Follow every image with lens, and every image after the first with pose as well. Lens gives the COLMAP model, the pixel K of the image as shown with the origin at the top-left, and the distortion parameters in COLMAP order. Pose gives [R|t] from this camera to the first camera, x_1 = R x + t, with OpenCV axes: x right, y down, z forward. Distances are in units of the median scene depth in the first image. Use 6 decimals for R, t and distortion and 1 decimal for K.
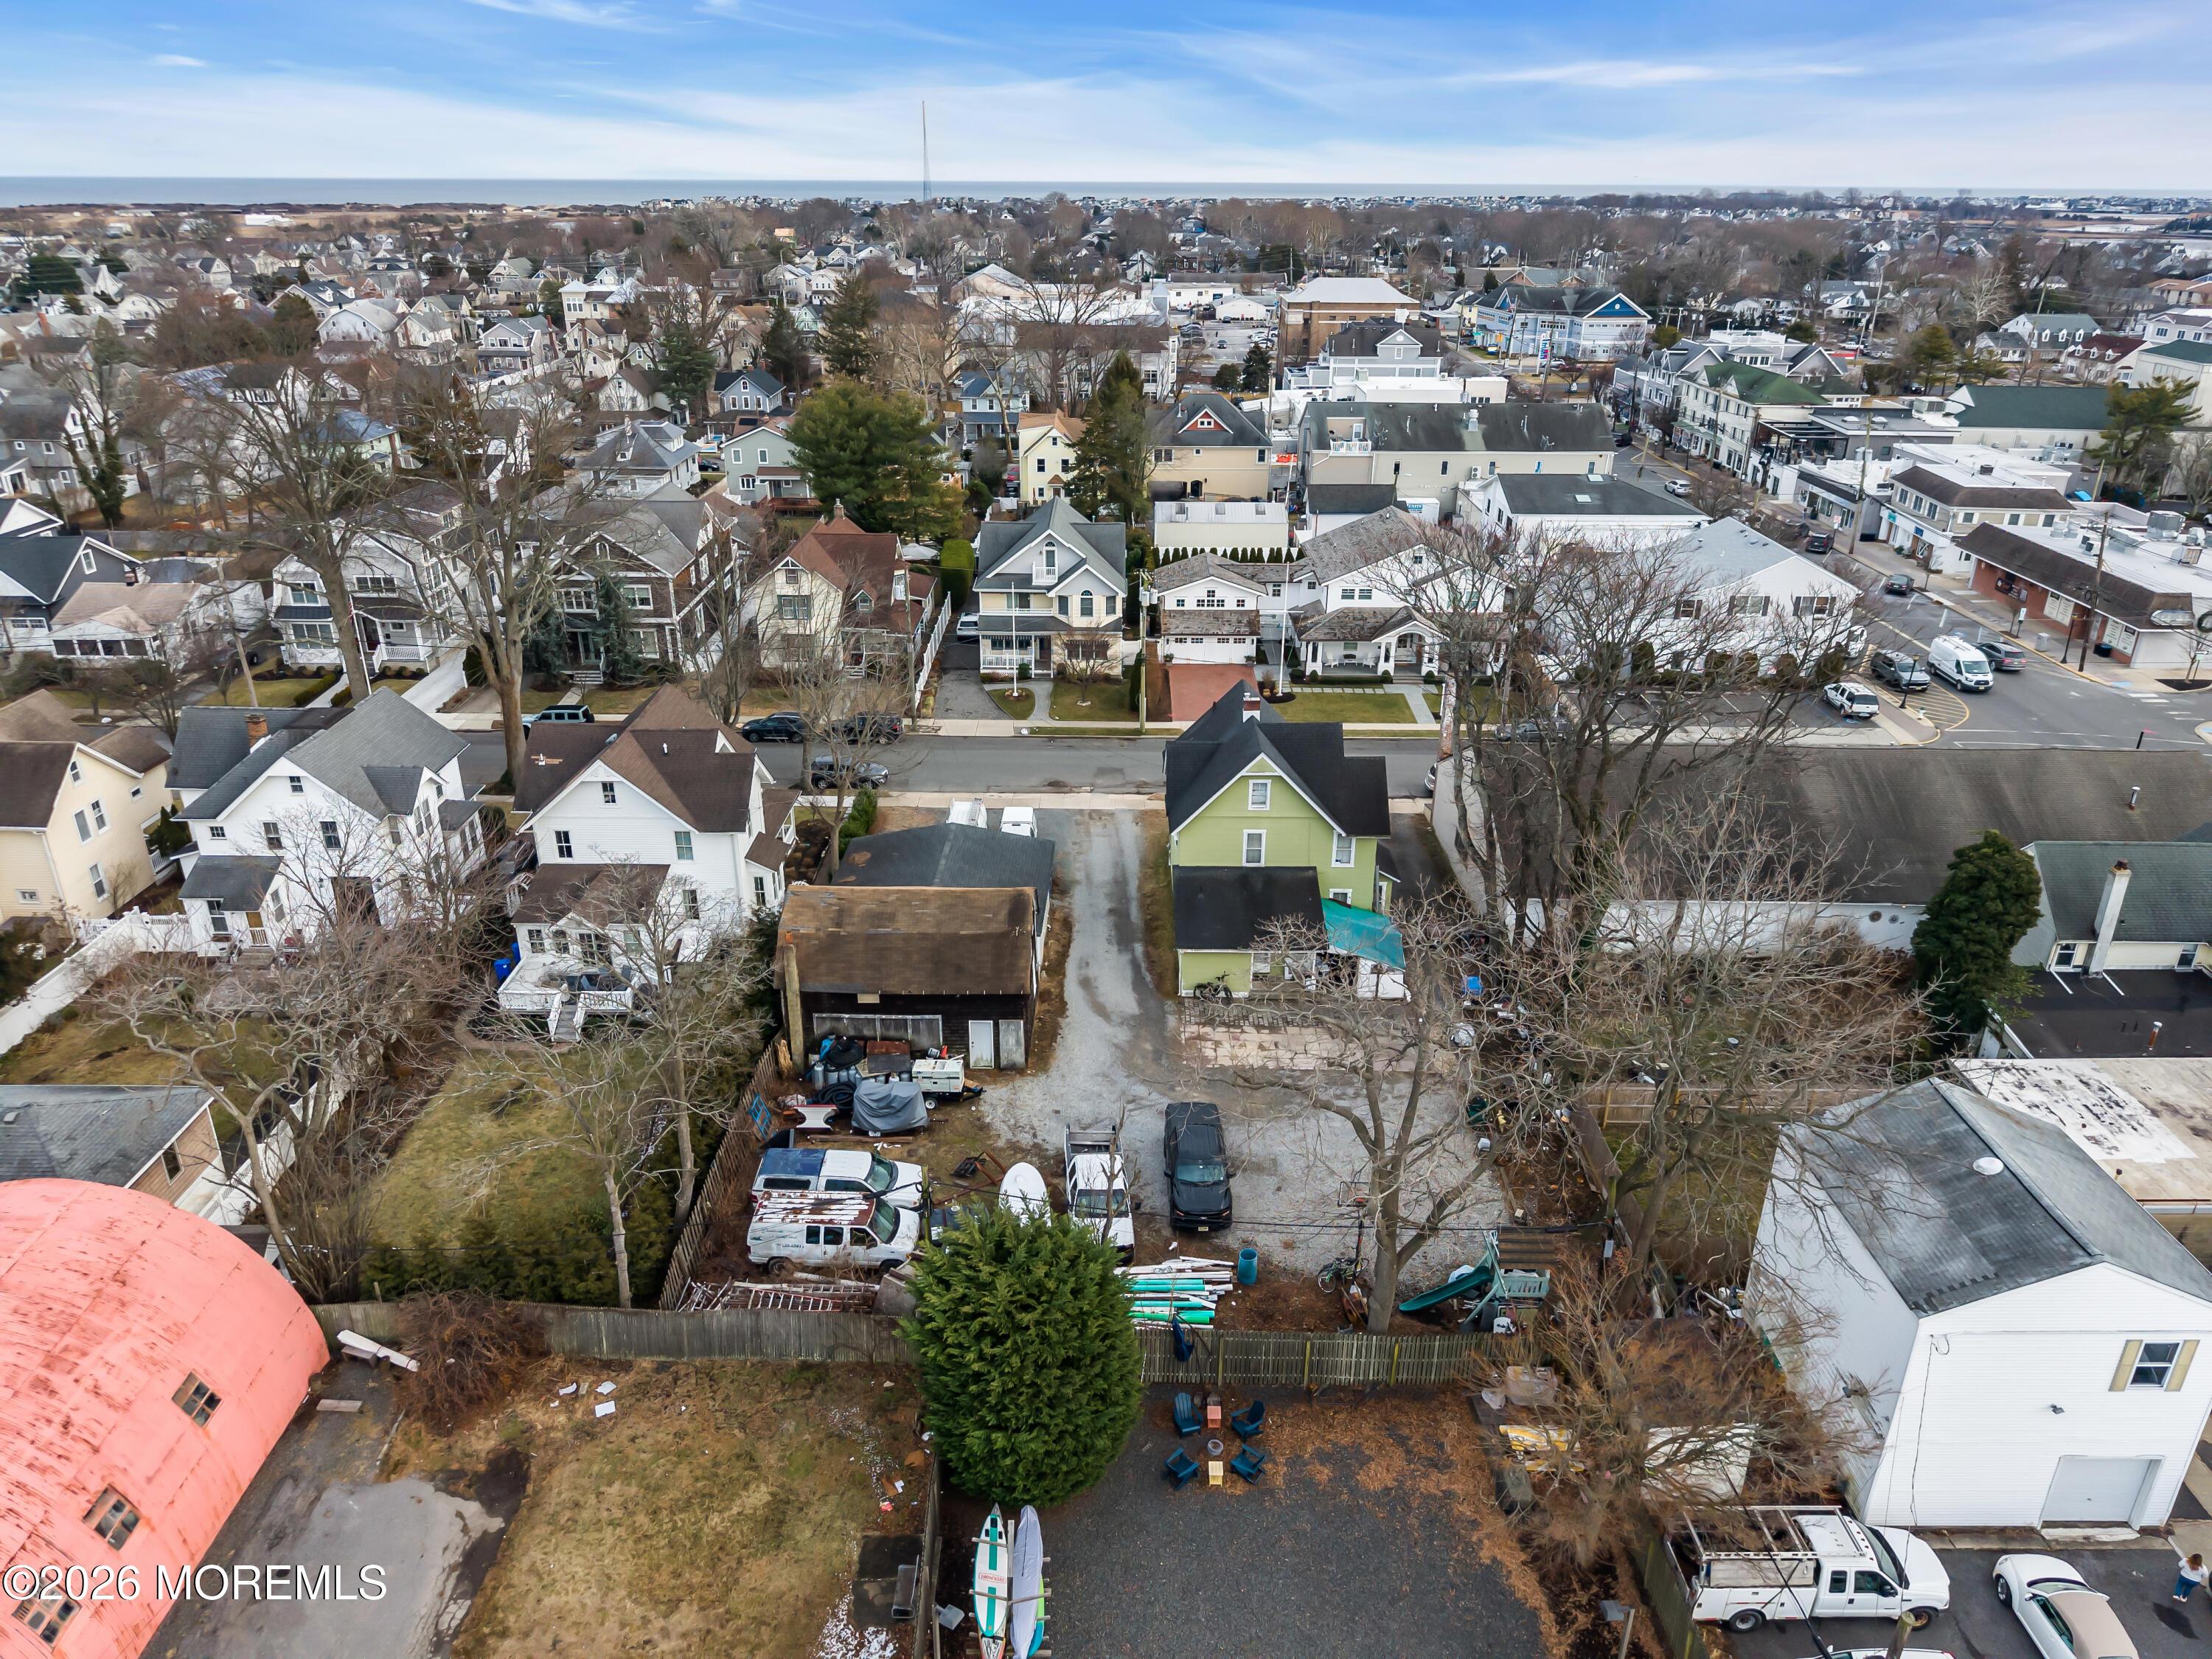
lens RADIAL K [[1473.1, 0, 1106.0], [0, 1473.1, 829.5], [0, 0, 1]] dist [0.034982, -0.048352]
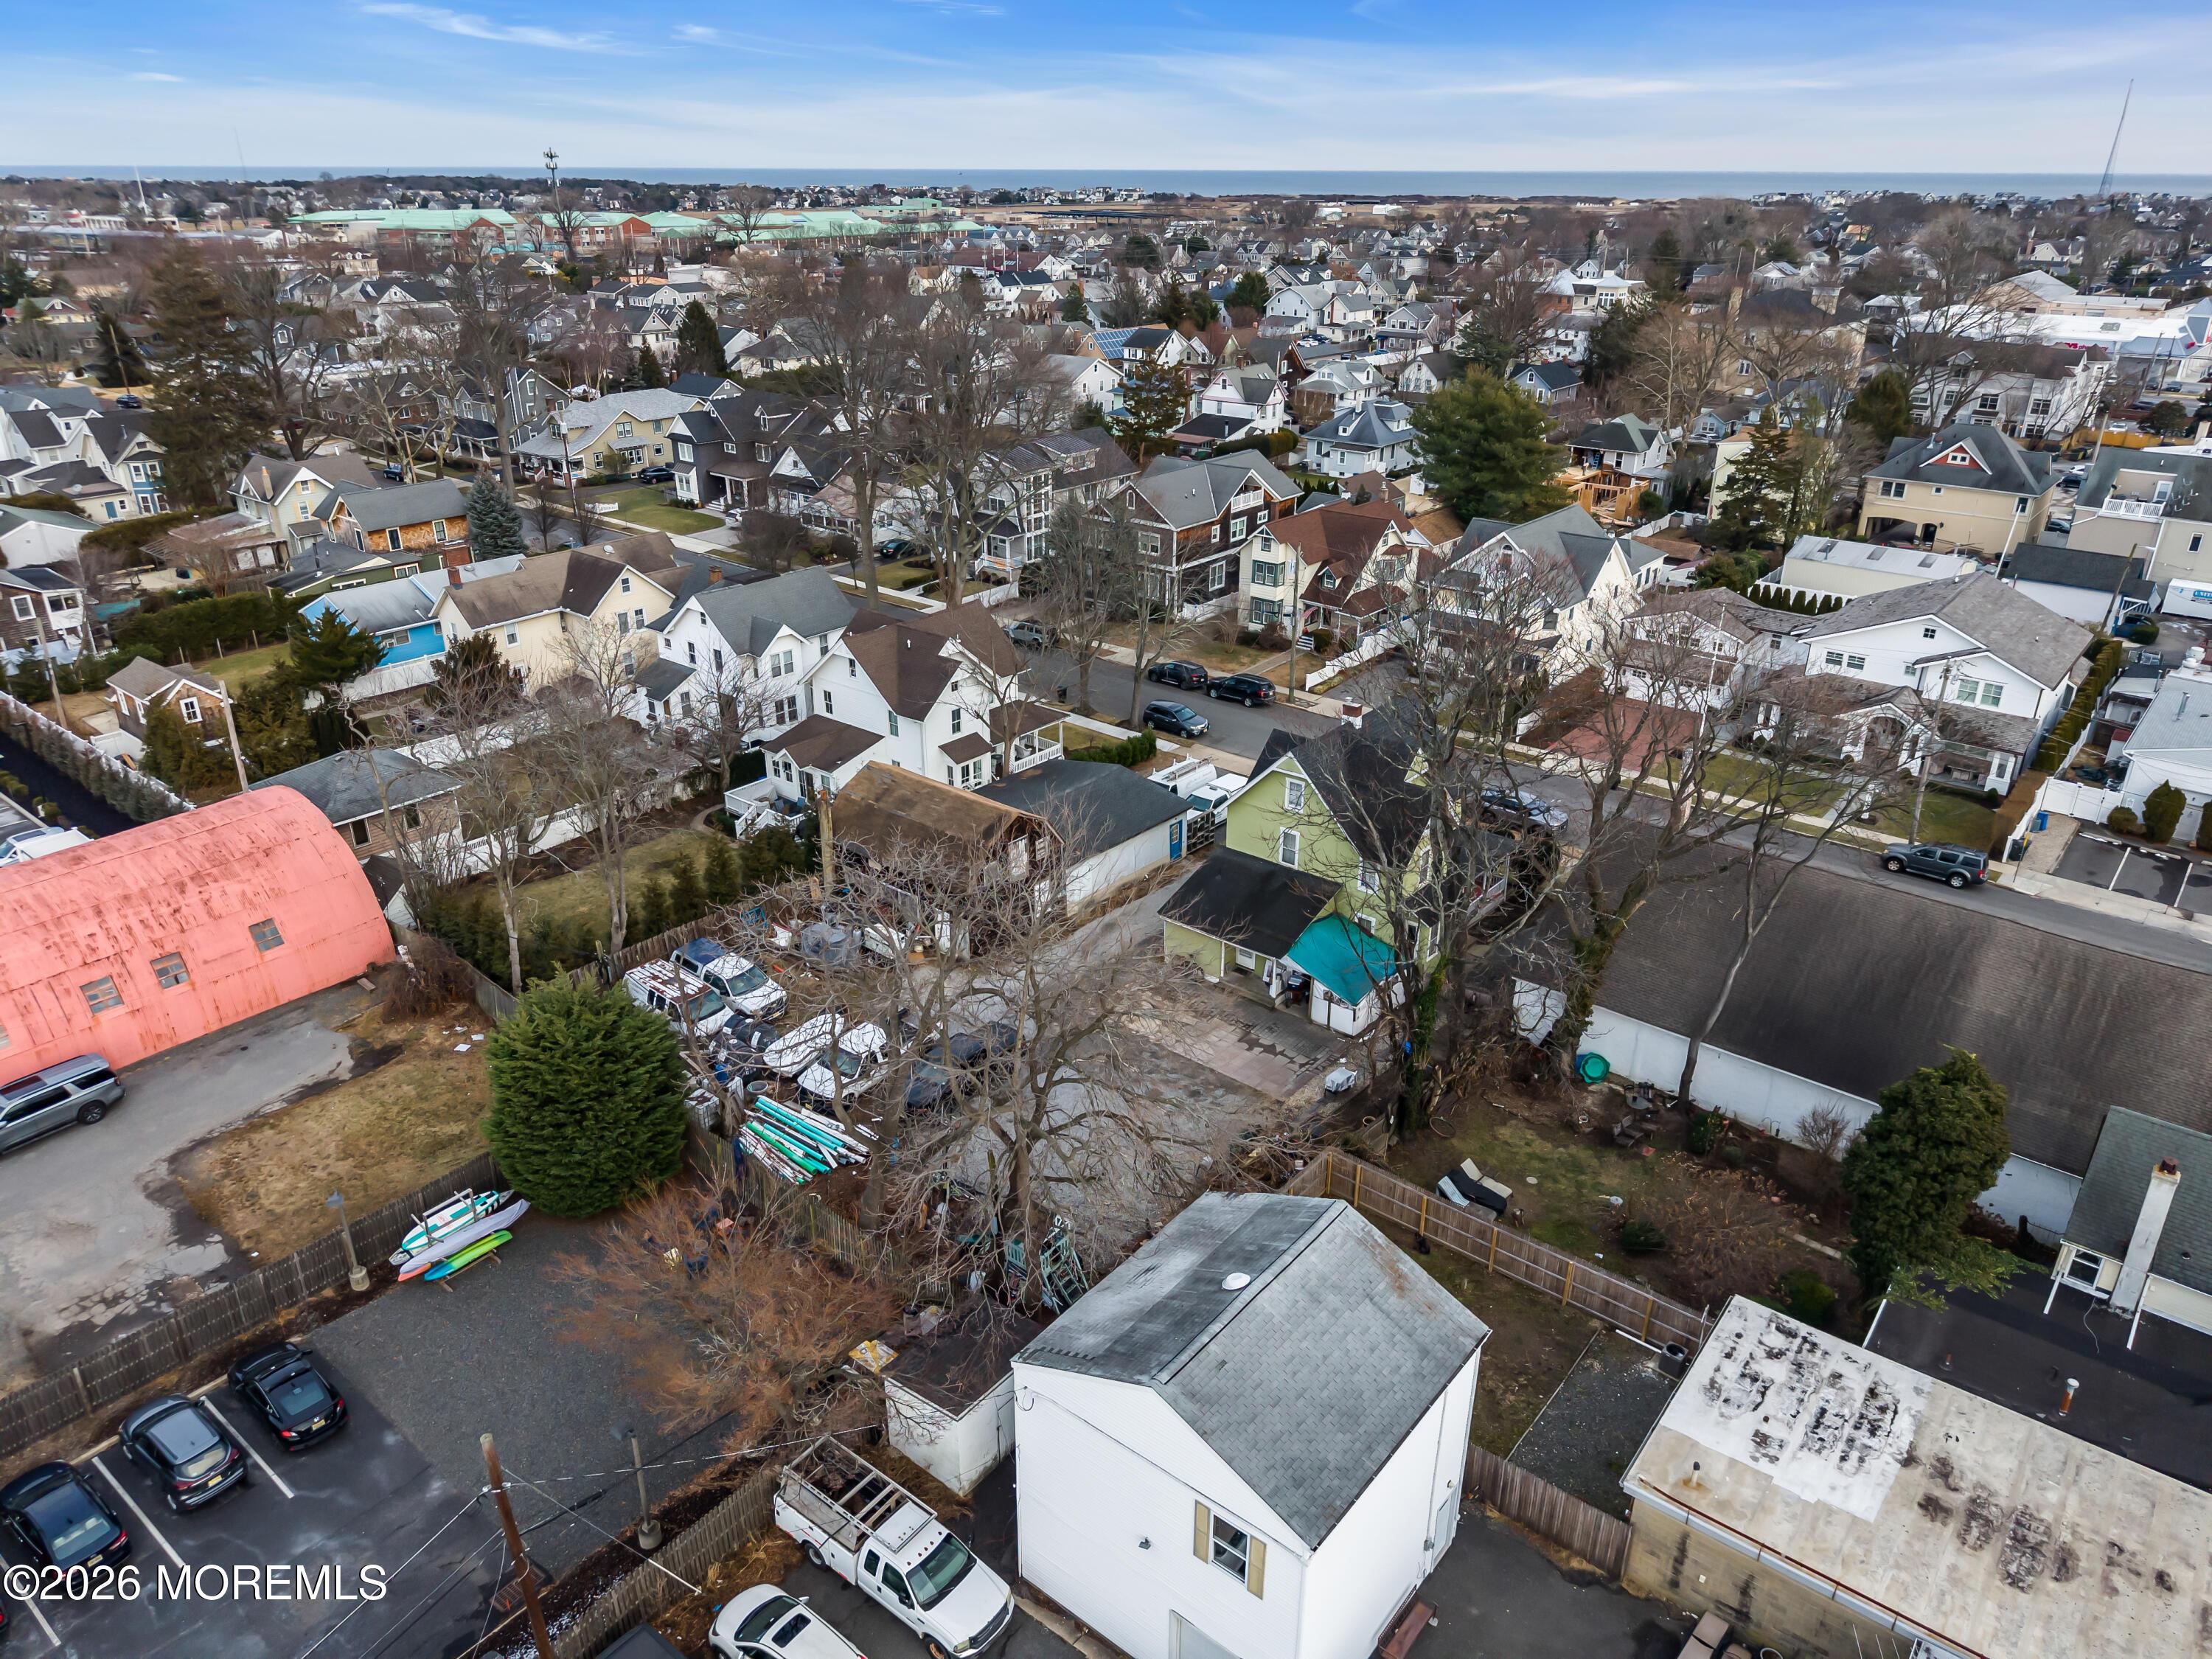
lens RADIAL K [[1463.2, 0, 1107.1], [0, 1463.2, 840.5], [0, 0, 1]] dist [0.031718, -0.046499]
pose [[0.777832, 0.258959, -0.572641, 0.352208], [-0.251650, 0.963264, 0.093785, -0.033077], [0.575890, 0.071156, 0.814424, 0.079630]]
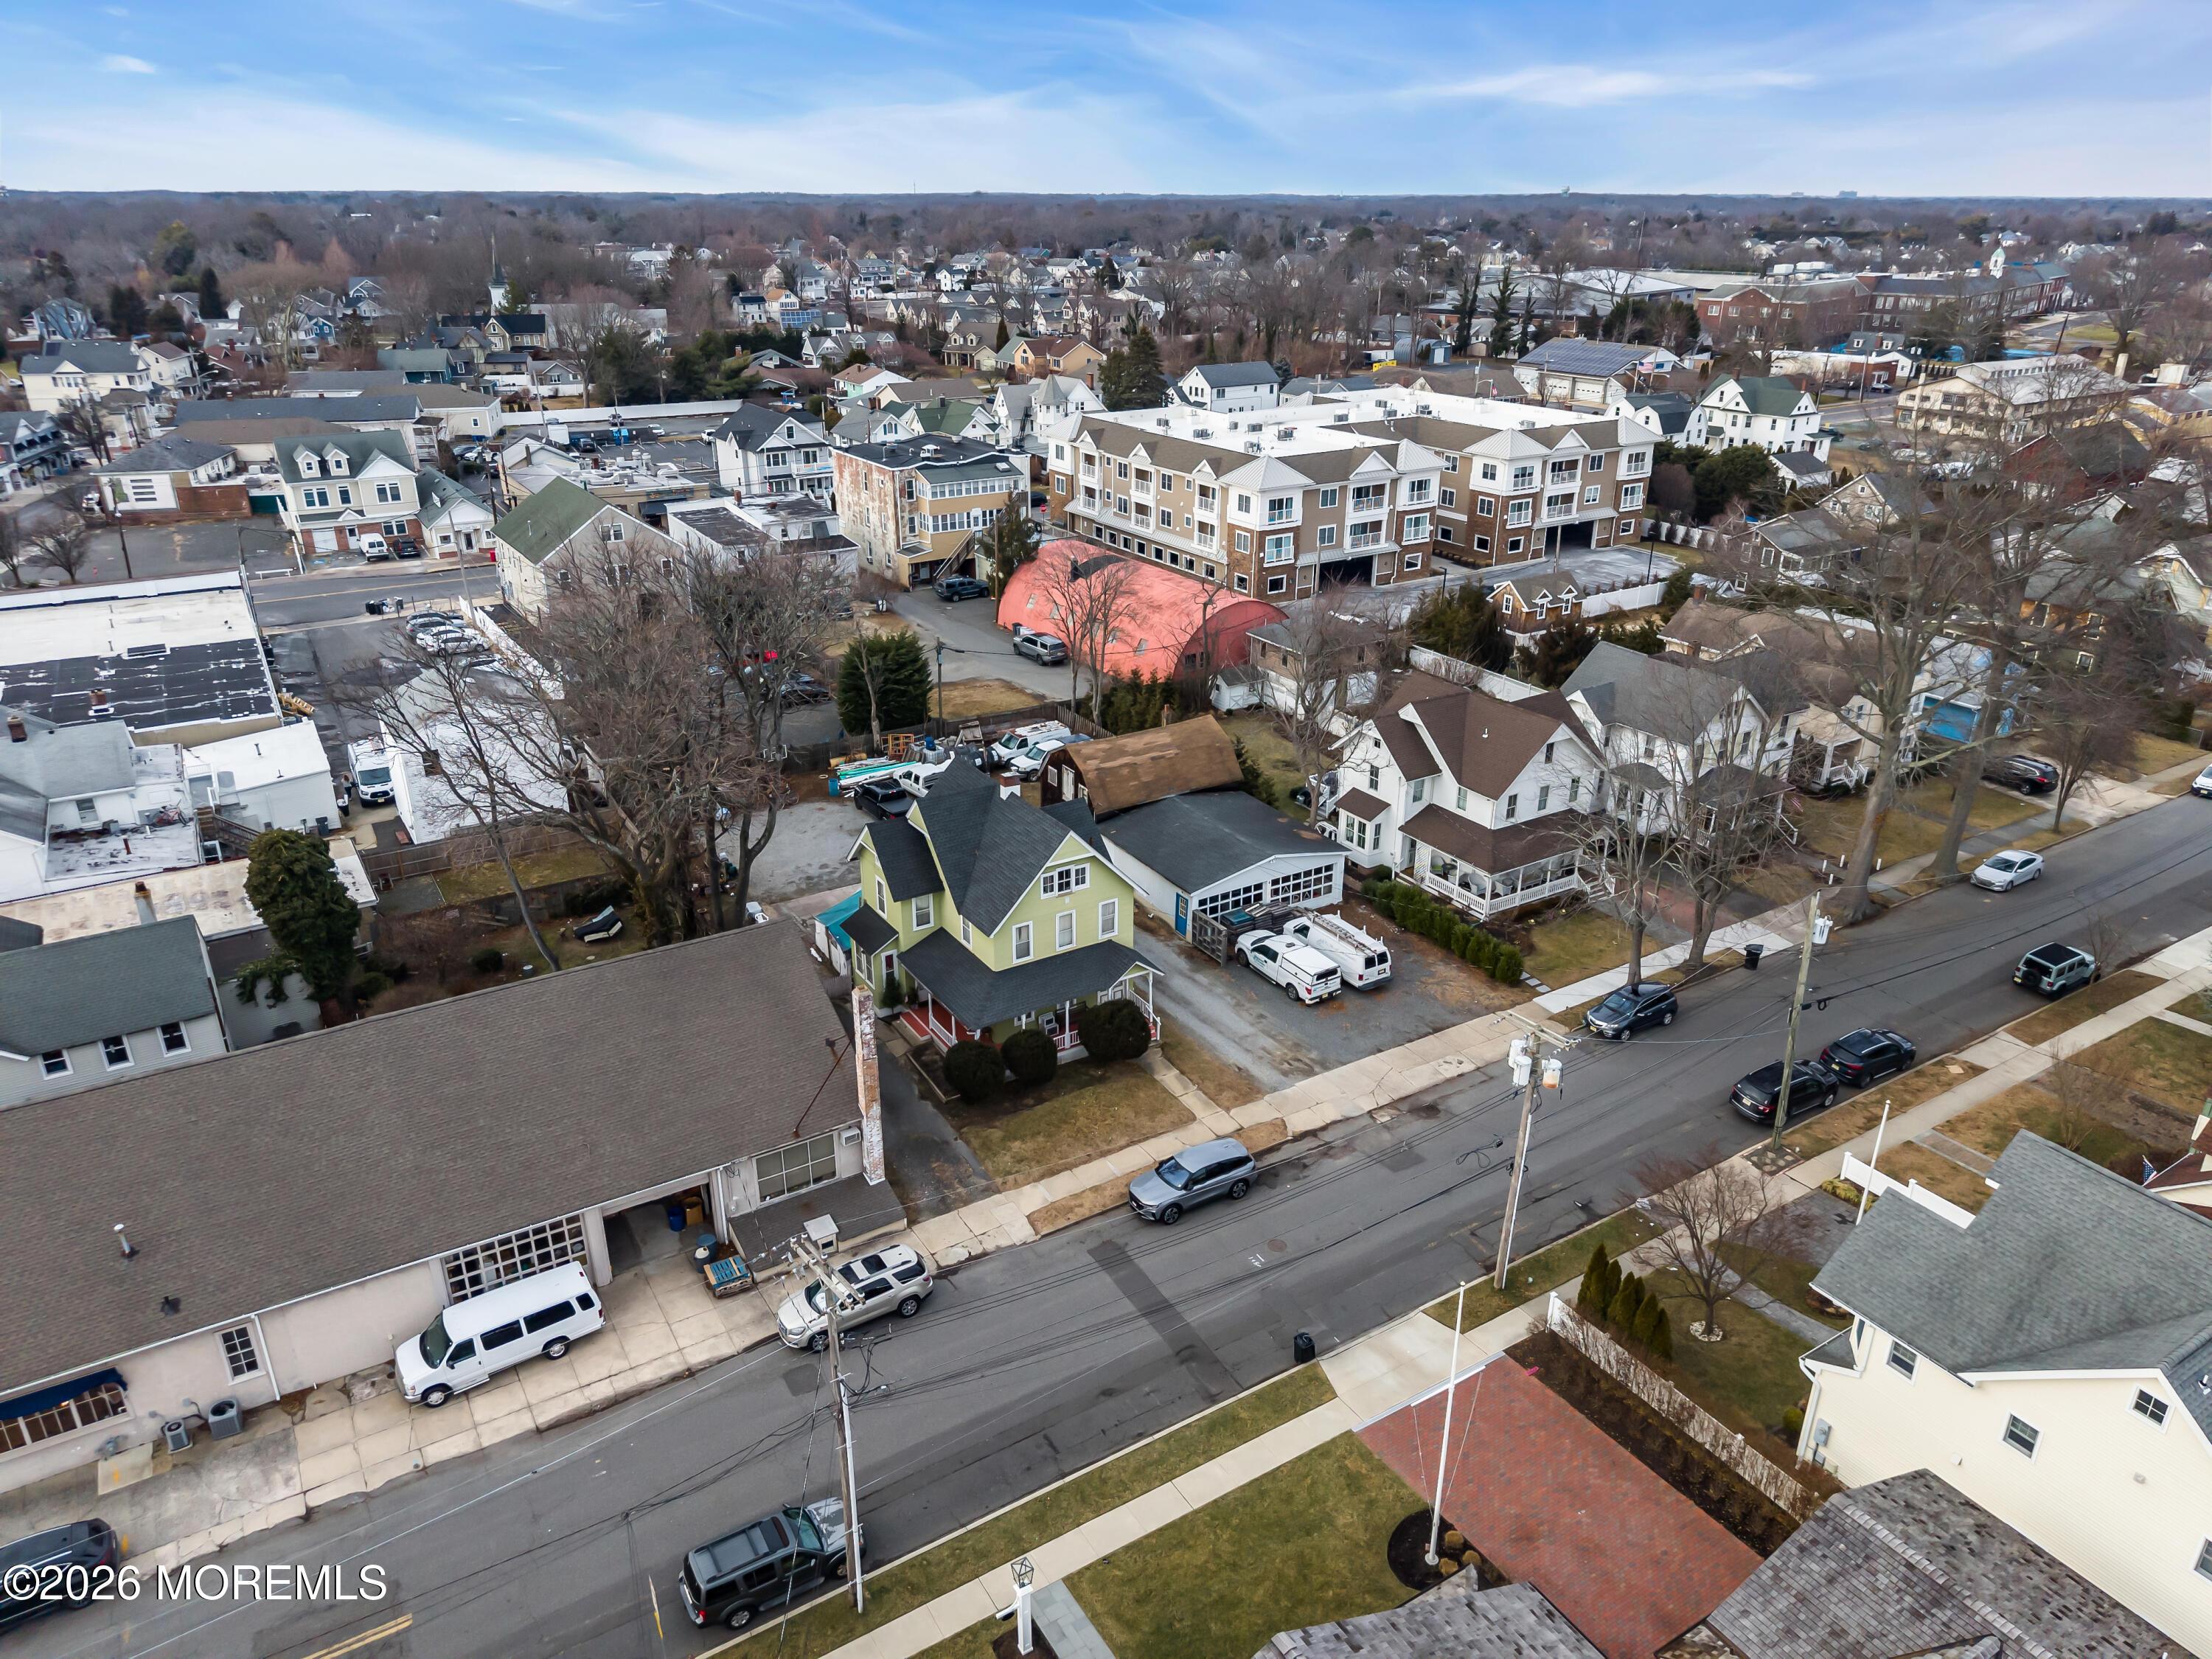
lens RADIAL K [[1473.1, 0, 1106.0], [0, 1473.1, 829.5], [0, 0, 1]] dist [0.034982, -0.048352]
pose [[-0.854488, 0.194896, -0.481524, 0.330465], [-0.215785, 0.710022, 0.670302, -0.464593], [0.472532, 0.676671, -0.564650, 1.027955]]
